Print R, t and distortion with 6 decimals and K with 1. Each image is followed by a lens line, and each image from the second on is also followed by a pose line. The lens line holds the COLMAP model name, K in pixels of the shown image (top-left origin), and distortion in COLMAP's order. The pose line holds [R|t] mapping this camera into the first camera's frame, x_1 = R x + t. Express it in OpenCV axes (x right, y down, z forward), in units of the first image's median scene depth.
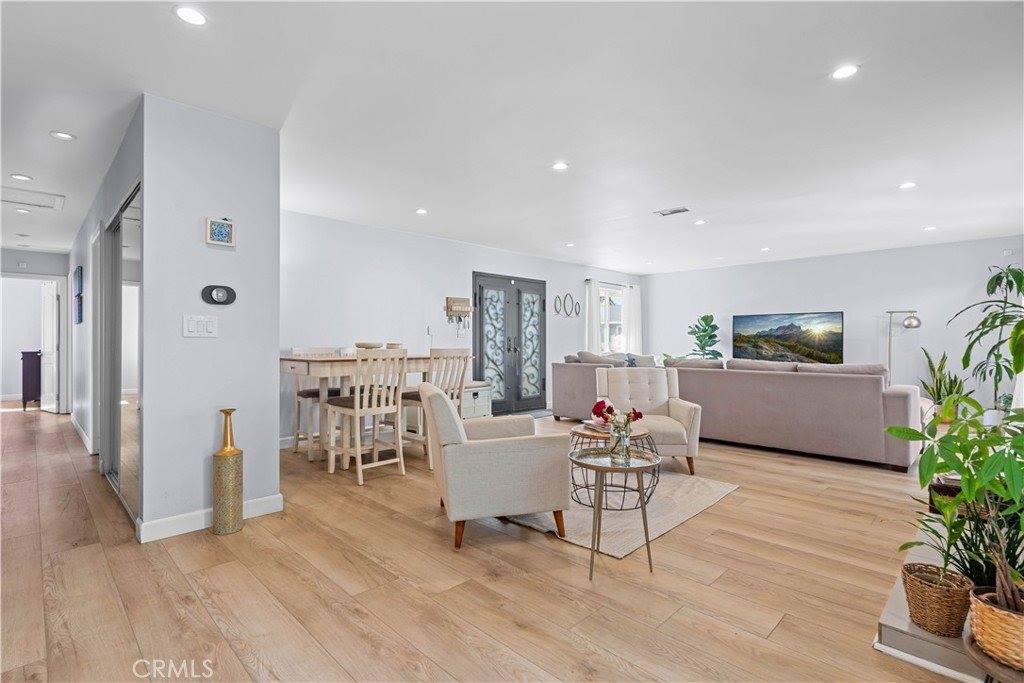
lens RADIAL K [[475.1, 0, 511.3], [0, 475.1, 338.7], [0, 0, 1]] dist [0.000003, -0.000001]
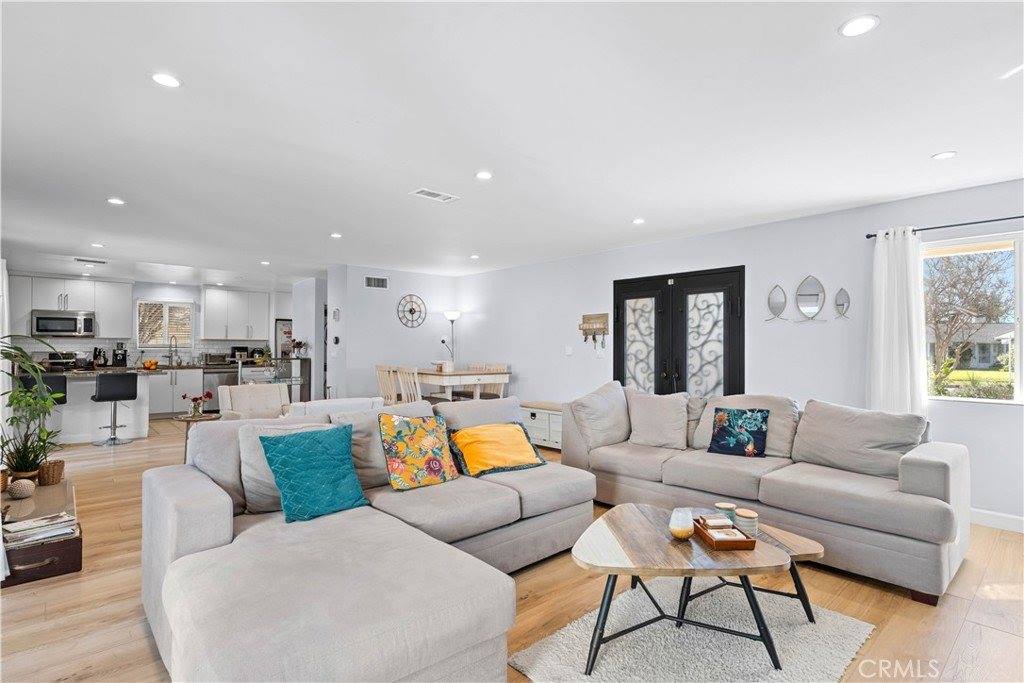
lens RADIAL K [[518.8, 0, 510.9], [0, 518.8, 343.8], [0, 0, 1]] dist [-0.004053, -0.000857]
pose [[-0.041218, -0.015146, -0.999035, 0.831479], [-0.008666, 0.999853, -0.014801, -0.011997], [0.999113, 0.008048, -0.041343, 0.815734]]
